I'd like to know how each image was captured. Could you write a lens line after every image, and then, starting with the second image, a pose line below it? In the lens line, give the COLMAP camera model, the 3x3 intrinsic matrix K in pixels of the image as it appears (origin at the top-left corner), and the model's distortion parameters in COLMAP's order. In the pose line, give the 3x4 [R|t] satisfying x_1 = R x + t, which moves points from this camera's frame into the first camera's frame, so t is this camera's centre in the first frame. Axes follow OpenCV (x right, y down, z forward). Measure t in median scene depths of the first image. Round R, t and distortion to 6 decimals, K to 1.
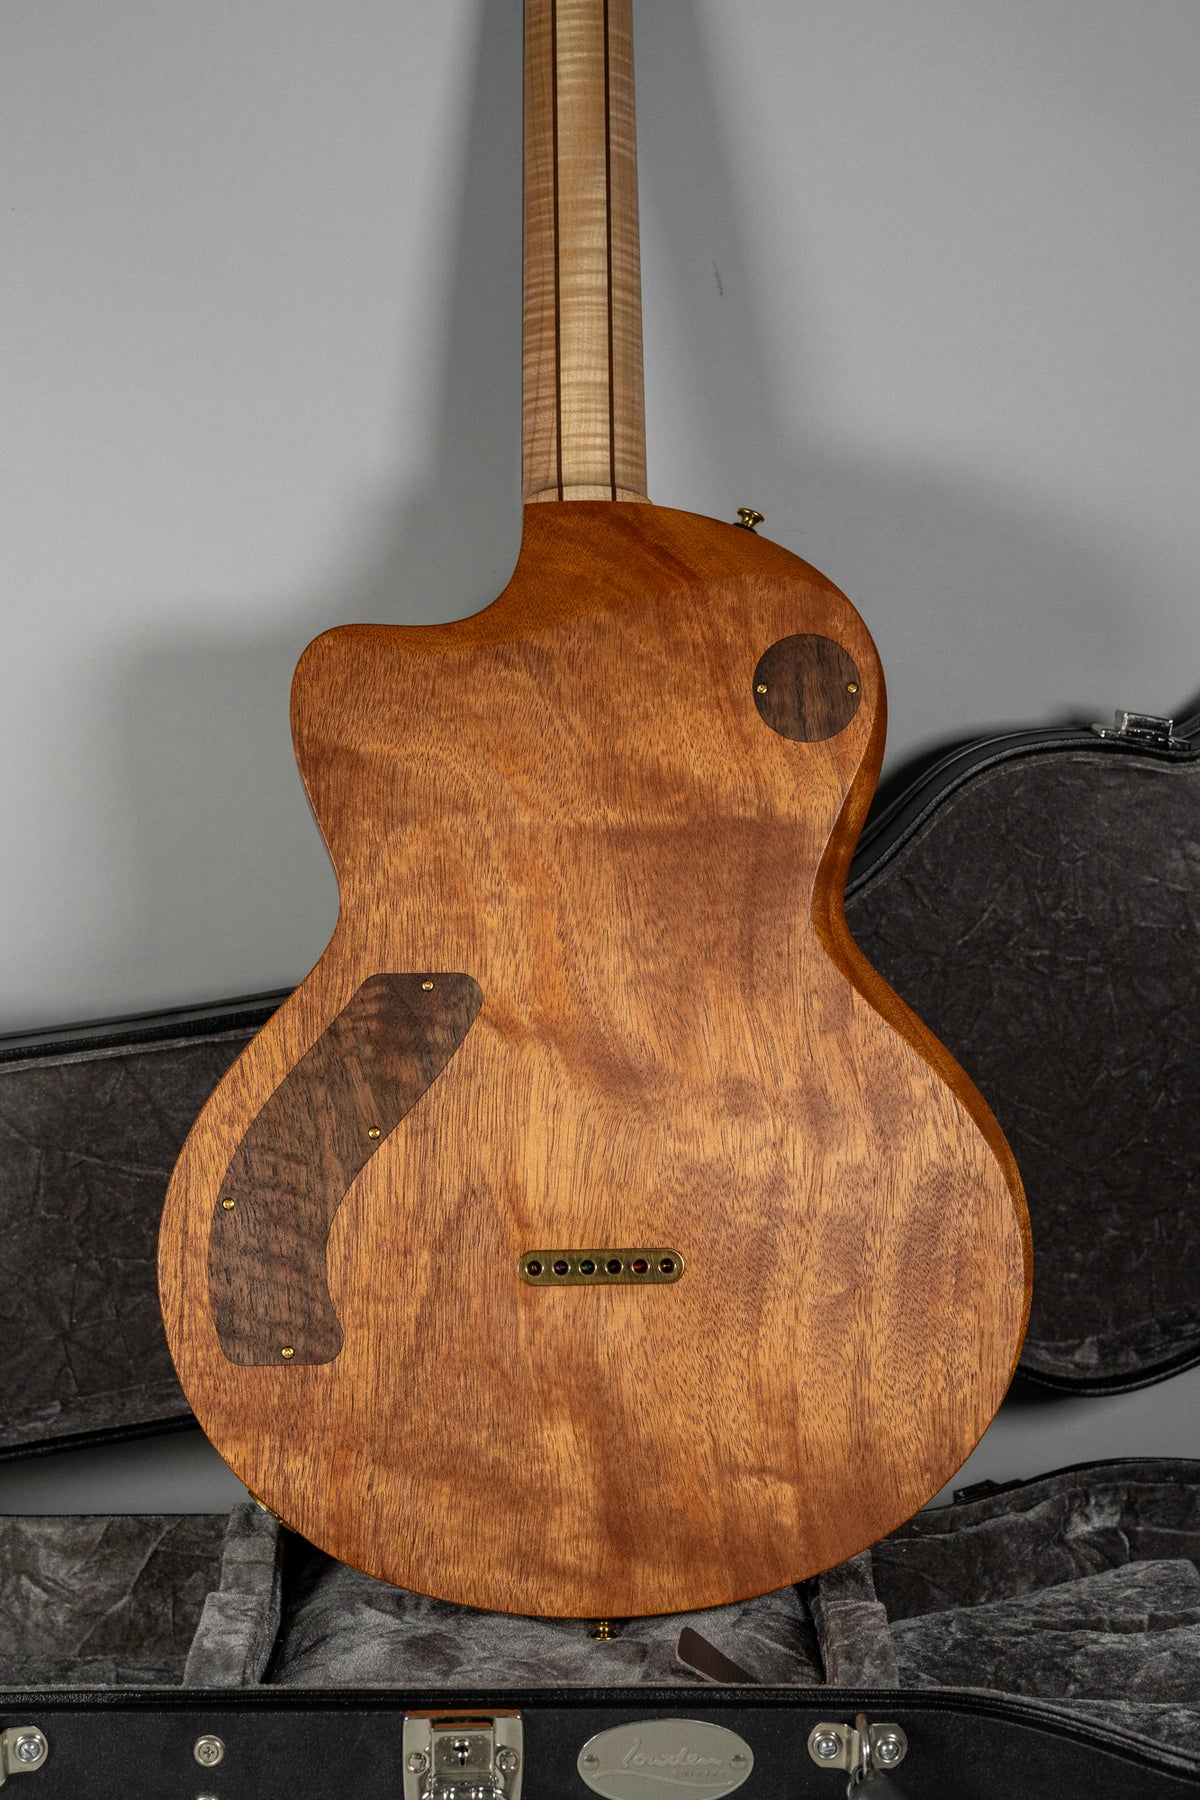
lens RADIAL K [[2699.3, 0, 600.0], [0, 2699.3, 900.0], [0, 0, 1]] dist [0.003132, 0.007252]
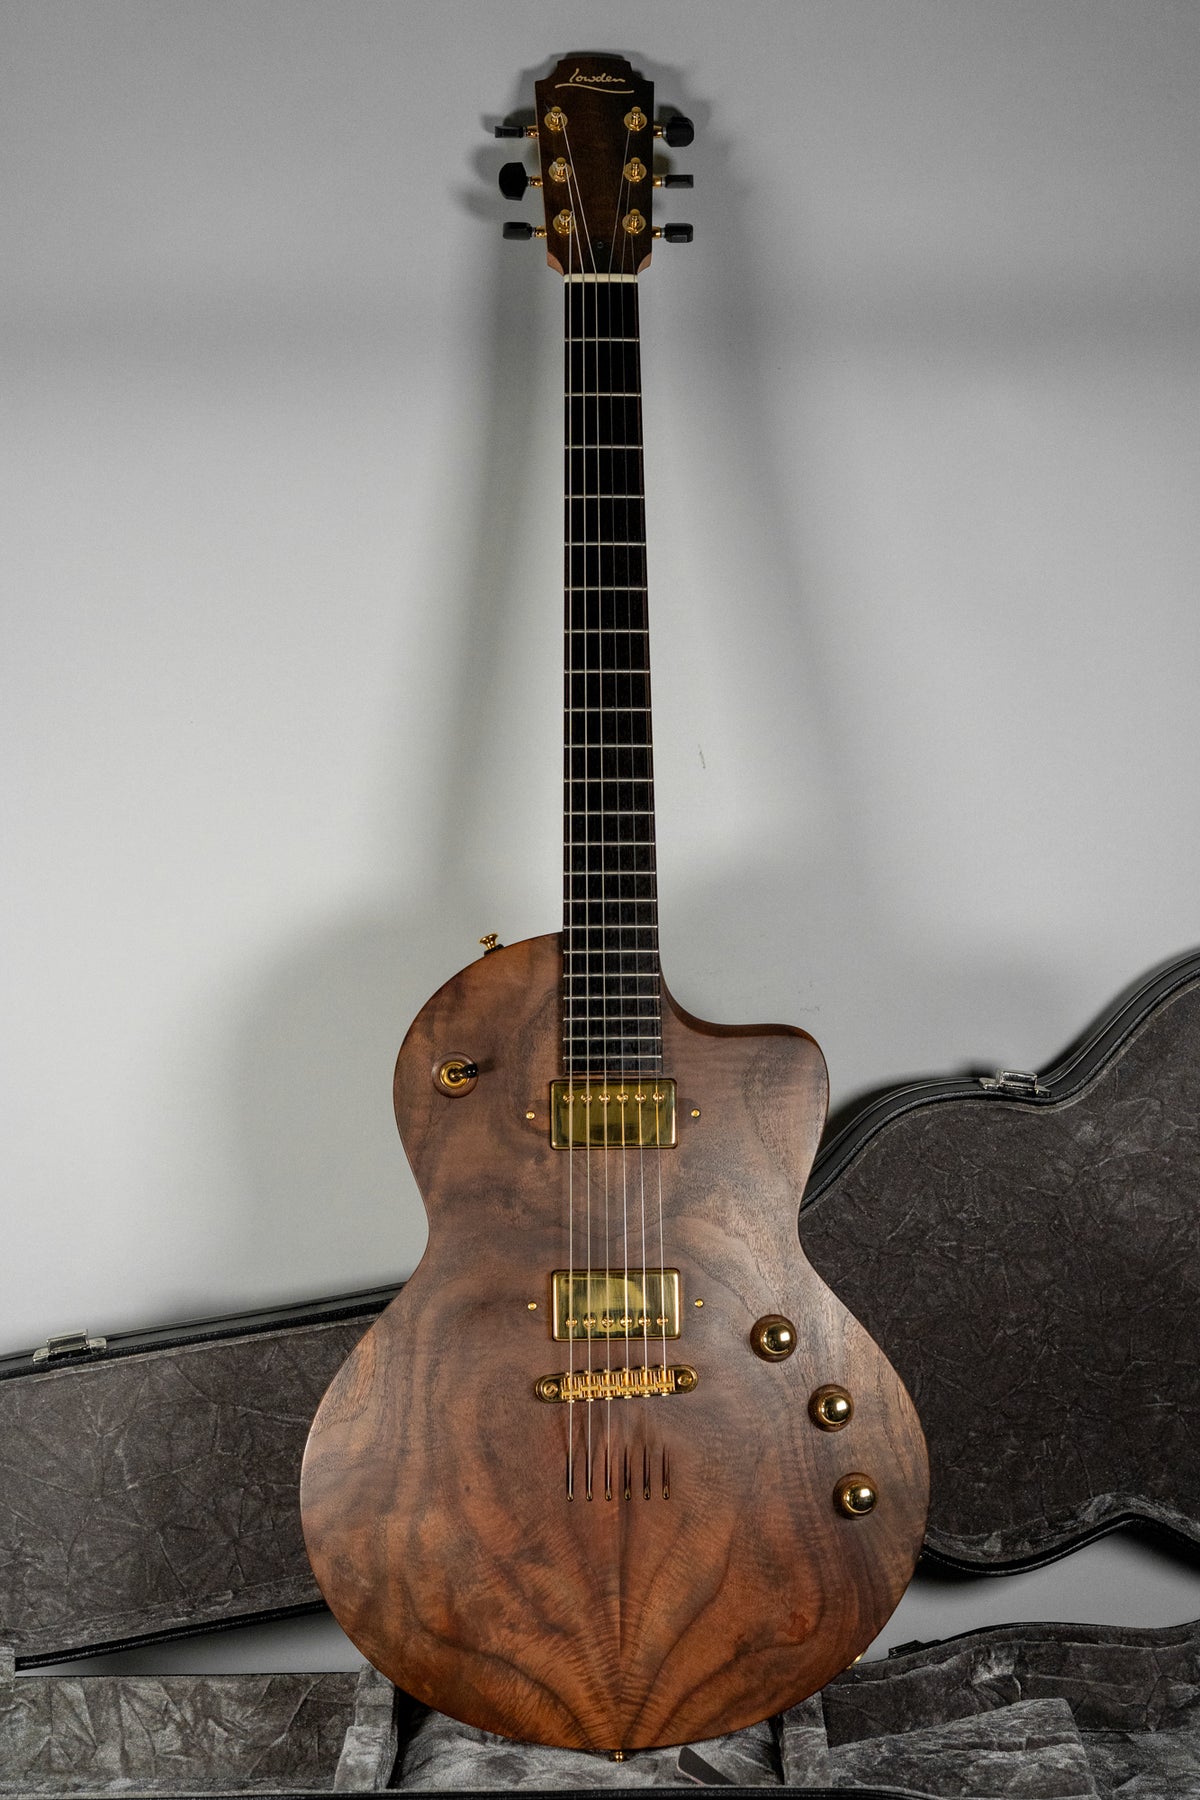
lens RADIAL K [[2721.7, 0, 618.3], [0, 2721.7, 881.2], [0, 0, 1]] dist [-0.007266, 0.072698]
pose [[0.999684, -0.017588, -0.017955, 0.026563], [0.016341, 0.997593, -0.067387, -0.077097], [0.019097, 0.067072, 0.997565, -0.398135]]
